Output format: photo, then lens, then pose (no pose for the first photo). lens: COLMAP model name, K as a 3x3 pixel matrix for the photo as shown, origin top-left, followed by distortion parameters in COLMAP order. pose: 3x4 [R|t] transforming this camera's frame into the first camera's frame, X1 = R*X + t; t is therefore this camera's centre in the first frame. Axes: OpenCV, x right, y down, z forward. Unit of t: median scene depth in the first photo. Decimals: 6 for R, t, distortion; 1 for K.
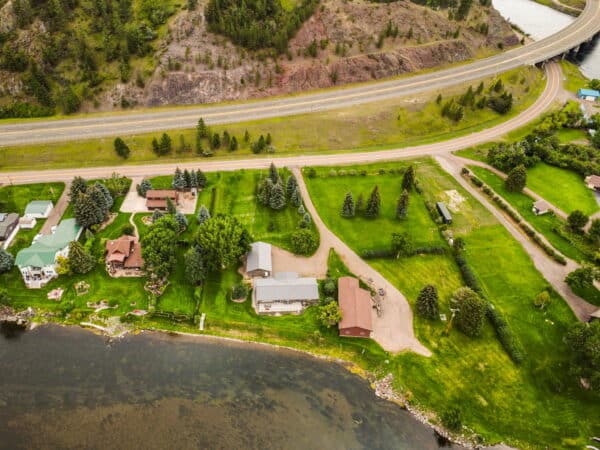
lens RADIAL K [[463.4, 0, 300.0], [0, 463.4, 225.0], [0, 0, 1]] dist [0.004959, -0.000271]
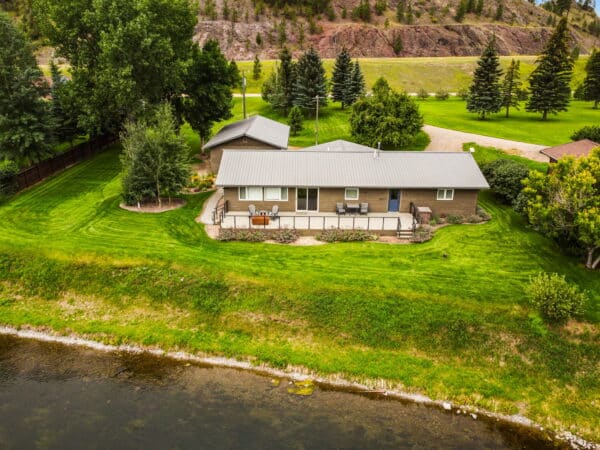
lens RADIAL K [[463.4, 0, 300.0], [0, 463.4, 225.0], [0, 0, 1]] dist [0.004959, -0.000271]
pose [[0.998105, 0.012985, -0.060152, -0.022966], [-0.031619, 0.946797, -0.320275, 0.149851], [0.052793, 0.321570, 0.945413, 0.470523]]
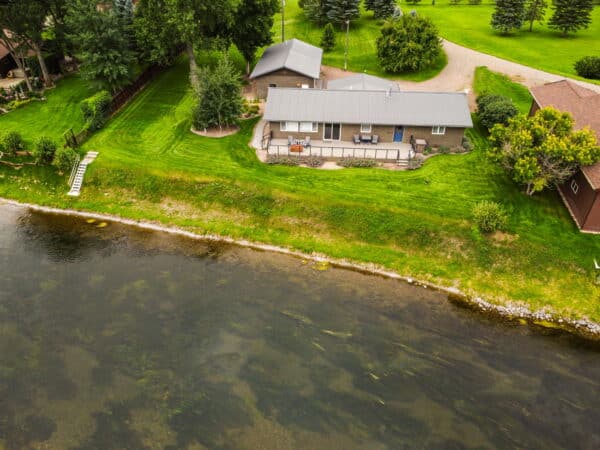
lens RADIAL K [[463.4, 0, 300.0], [0, 463.4, 225.0], [0, 0, 1]] dist [0.004959, -0.000271]
pose [[0.990700, 0.064461, -0.119830, -0.017490], [-0.073445, 0.994688, -0.072123, 0.149111], [0.114544, 0.080253, 0.990171, 0.419803]]
